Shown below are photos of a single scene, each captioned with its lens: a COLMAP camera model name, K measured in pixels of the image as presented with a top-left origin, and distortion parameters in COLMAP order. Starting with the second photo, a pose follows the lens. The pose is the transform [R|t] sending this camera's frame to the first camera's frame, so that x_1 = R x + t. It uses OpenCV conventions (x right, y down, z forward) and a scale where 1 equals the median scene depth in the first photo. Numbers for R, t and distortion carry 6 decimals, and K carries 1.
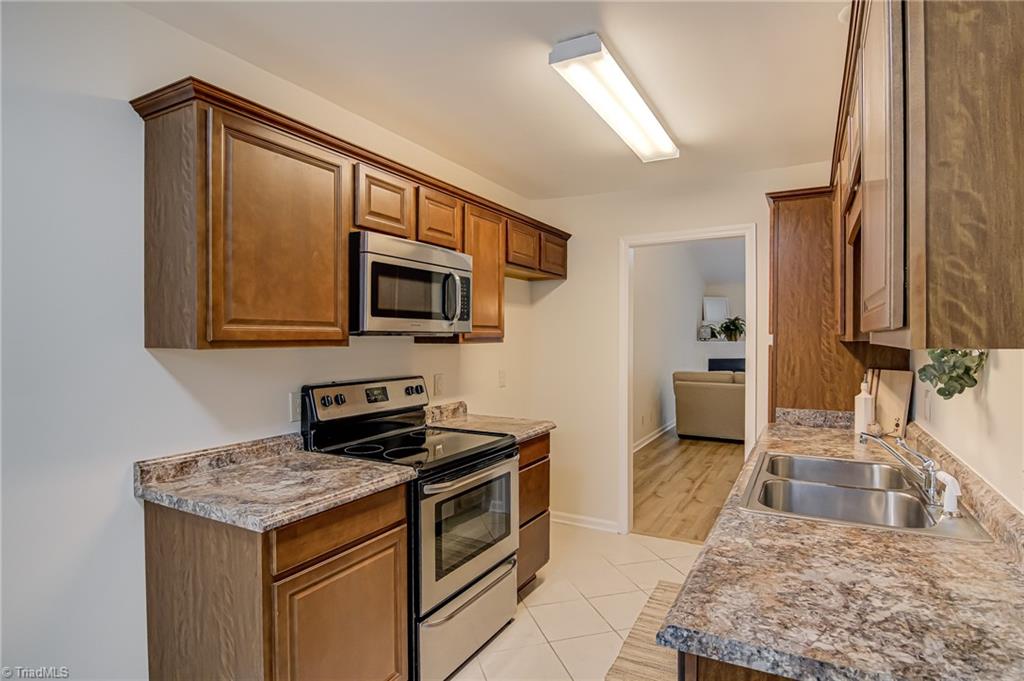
lens RADIAL K [[539.5, 0, 509.6], [0, 539.5, 334.6], [0, 0, 1]] dist [0.003476, -0.017599]
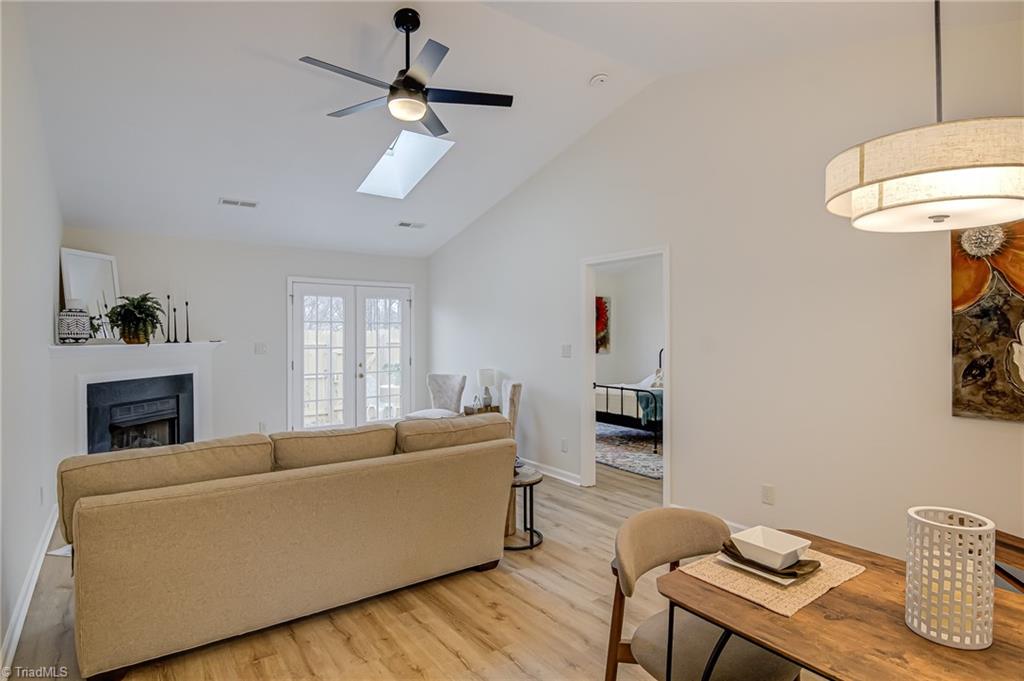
lens RADIAL K [[539.5, 0, 509.6], [0, 539.5, 334.6], [0, 0, 1]] dist [0.003476, -0.017599]
pose [[0.410459, -0.008238, 0.911842, 0.454582], [-0.001664, 0.999951, 0.009783, -0.006594], [-0.911877, -0.005533, 0.410425, 2.103974]]
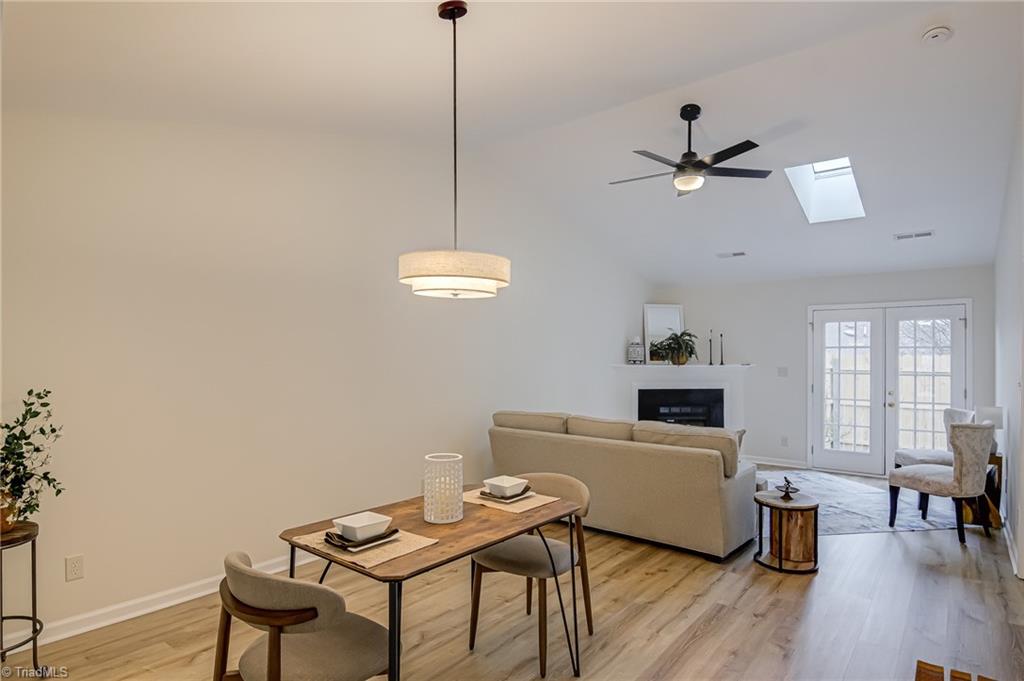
lens RADIAL K [[557.1, 0, 514.7], [0, 557.1, 354.1], [0, 0, 1]] dist [0.004539, -0.019822]
pose [[0.988334, -0.000856, -0.152303, 1.341001], [0.000829, 1.000000, -0.000245, -0.009157], [0.152303, 0.000116, 0.988334, 1.009816]]
